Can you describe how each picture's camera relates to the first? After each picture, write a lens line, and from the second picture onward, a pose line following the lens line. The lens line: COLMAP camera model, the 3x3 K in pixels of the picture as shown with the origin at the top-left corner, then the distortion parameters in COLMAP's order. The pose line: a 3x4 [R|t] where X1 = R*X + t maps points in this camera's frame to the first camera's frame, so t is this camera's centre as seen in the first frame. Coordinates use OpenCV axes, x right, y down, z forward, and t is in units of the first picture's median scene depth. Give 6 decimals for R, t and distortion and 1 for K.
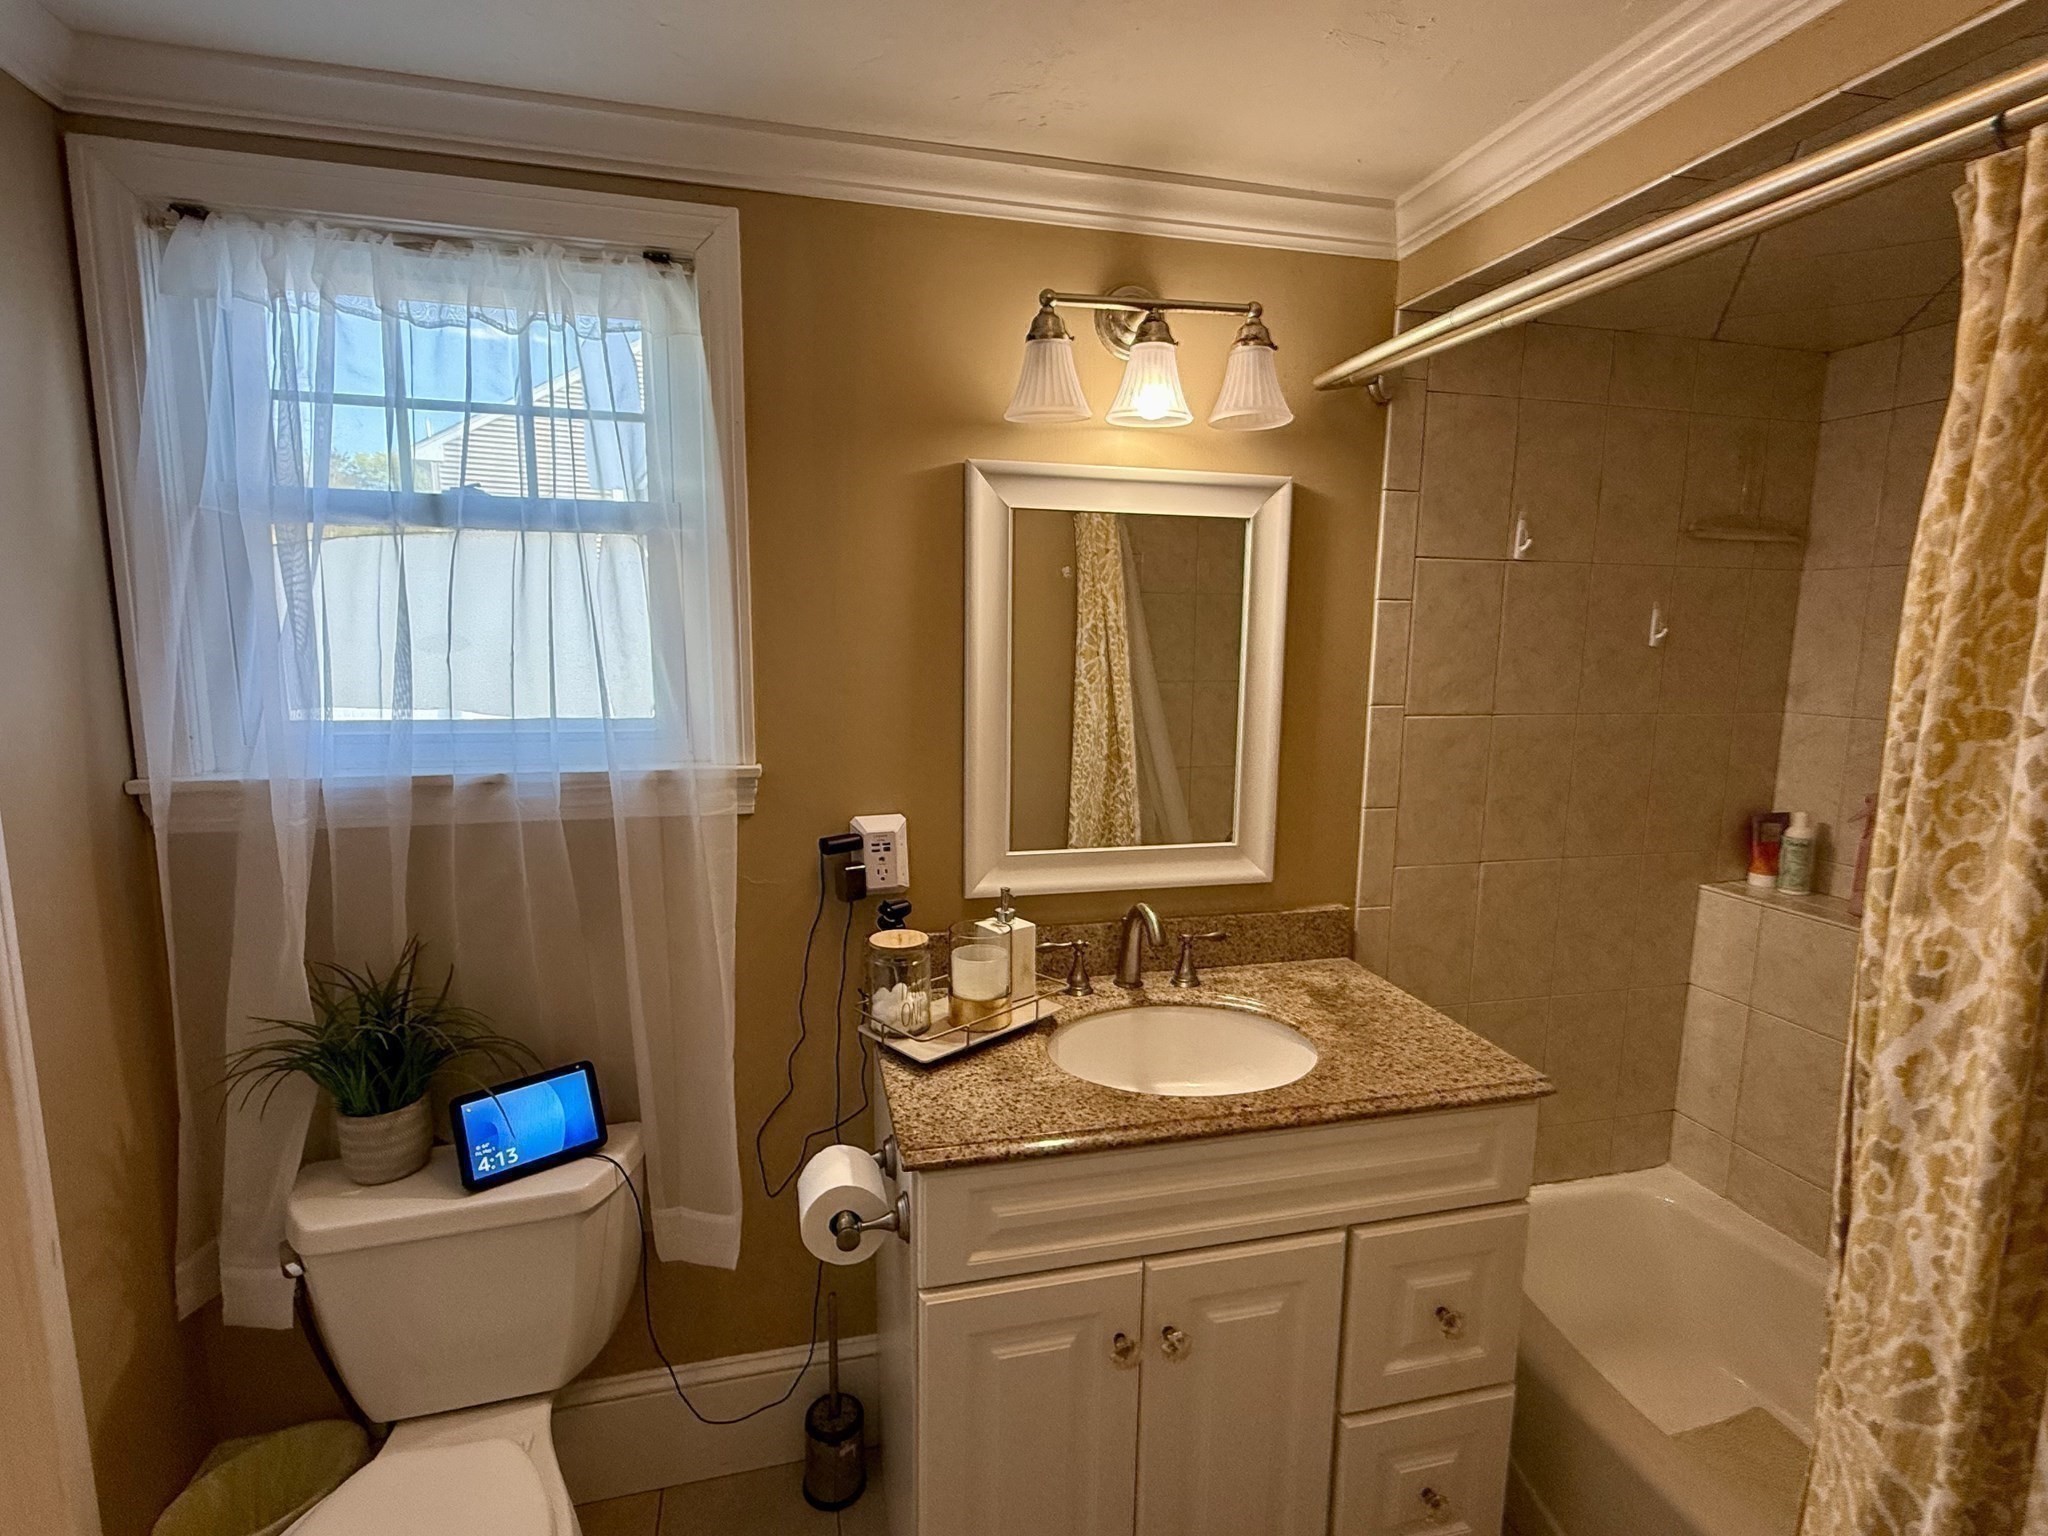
lens RADIAL K [[961.2, 0, 1020.7], [0, 961.2, 764.6], [0, 0, 1]] dist [-0.001731, -0.000158]
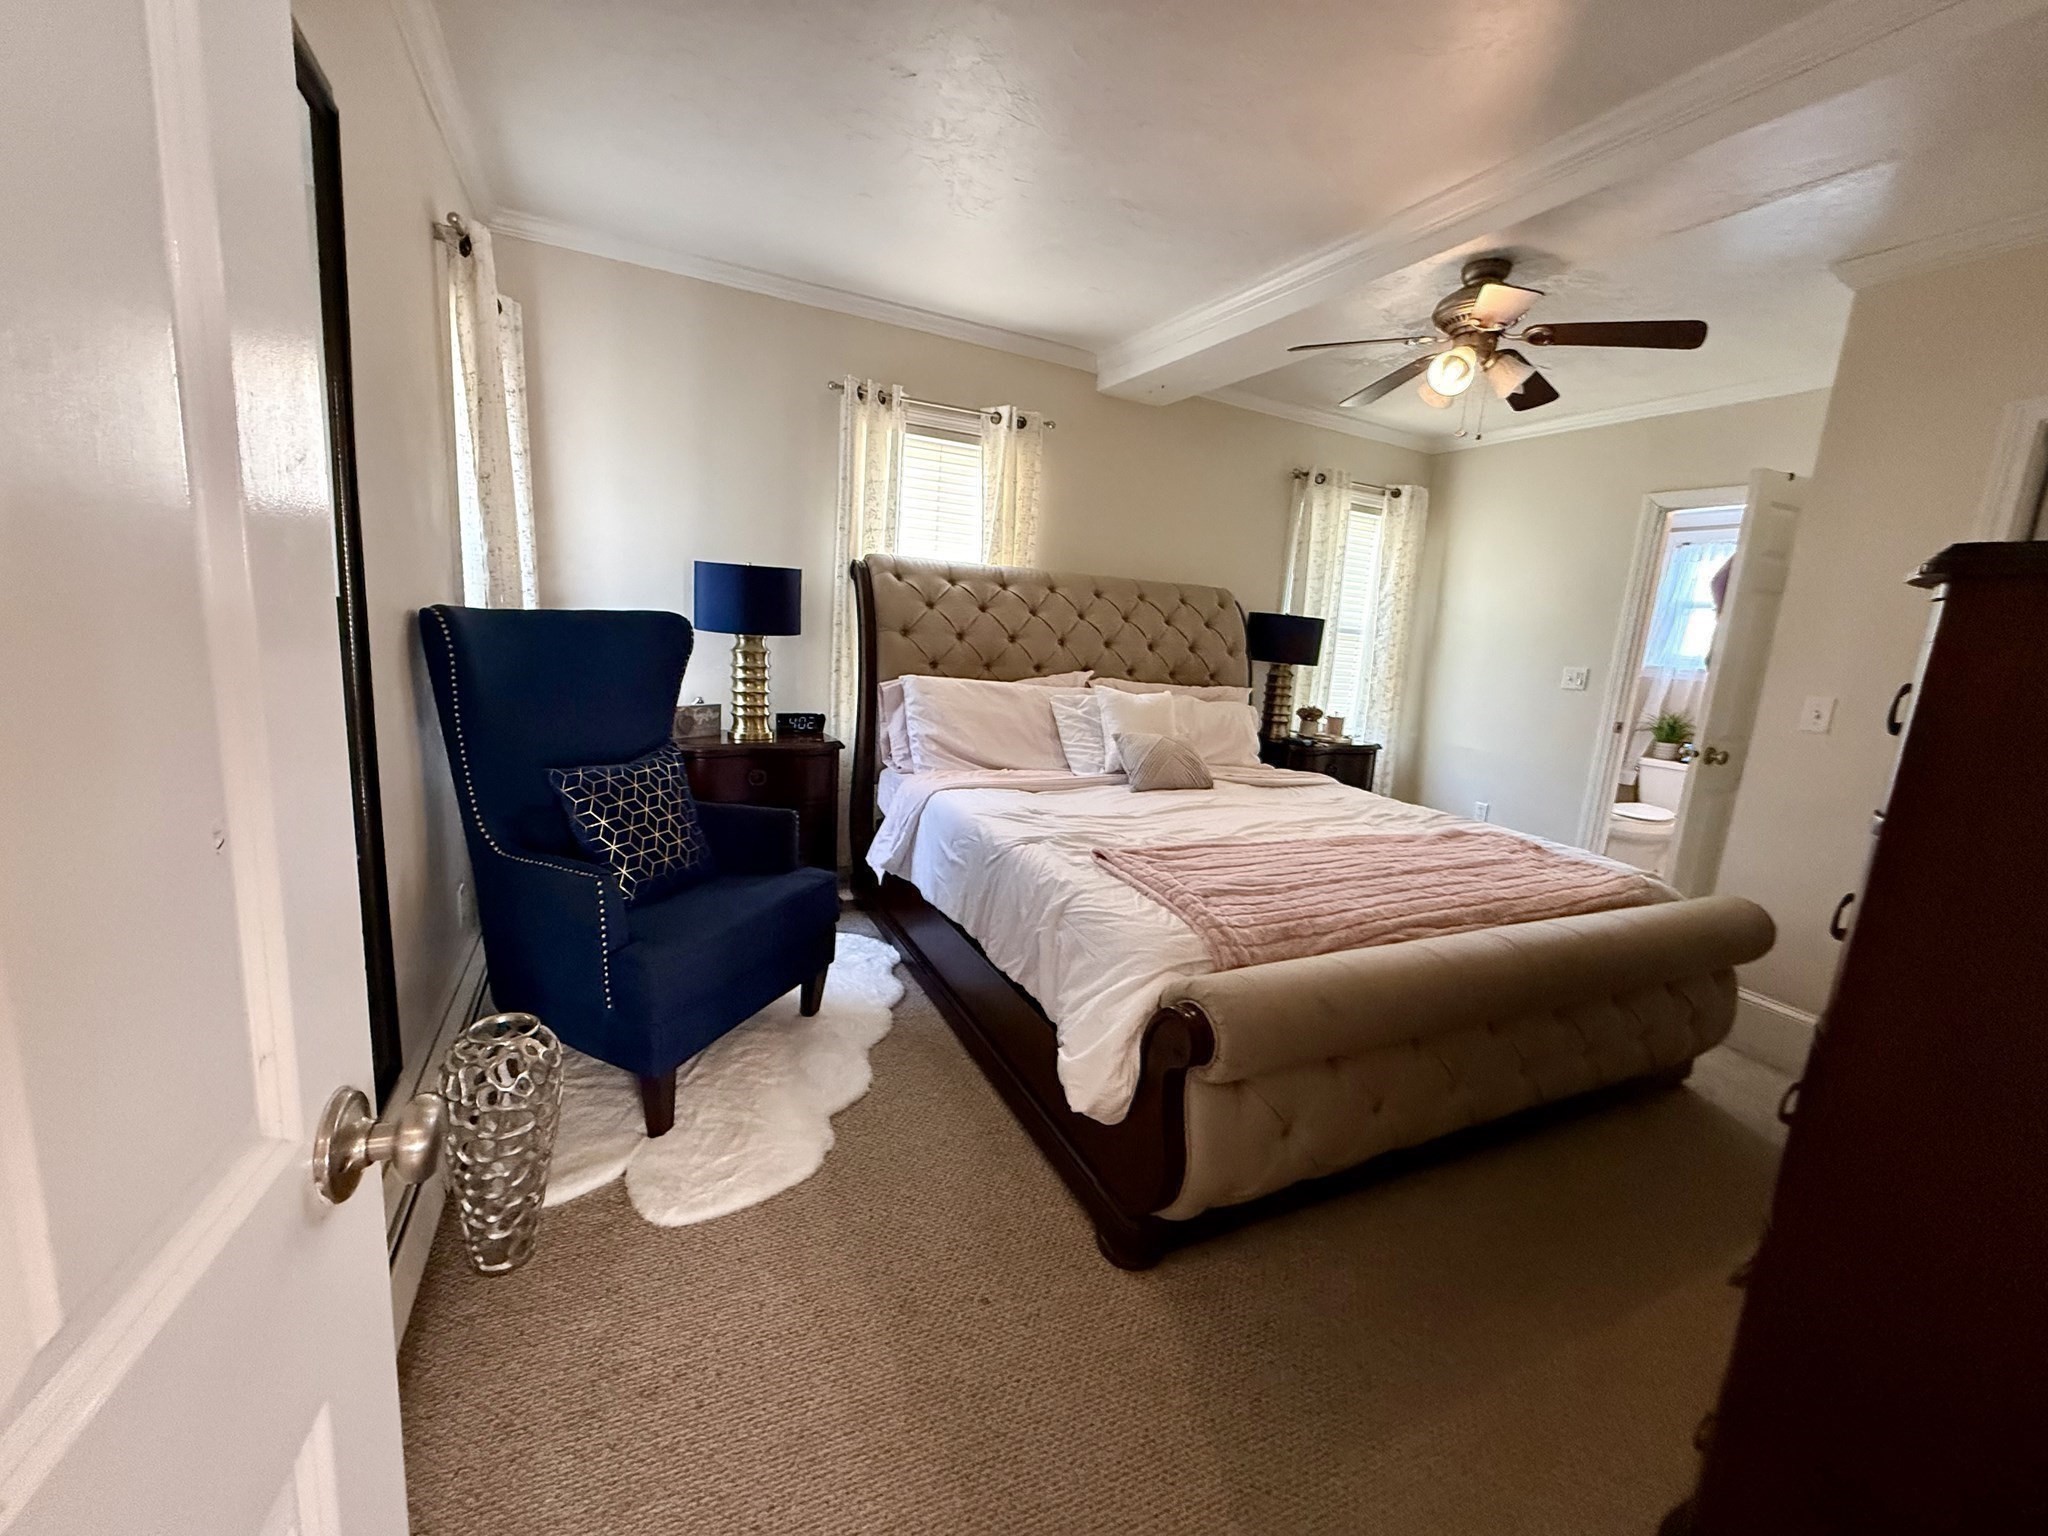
lens RADIAL K [[819.7, 0, 1025.3], [0, 819.7, 764.2], [0, 0, 1]] dist [-0.003115, -0.000477]
pose [[0.206729, 0.185110, -0.960728, 2.376083], [-0.203058, 0.968676, 0.142947, 0.519138], [0.957095, 0.165532, 0.237841, -2.724114]]
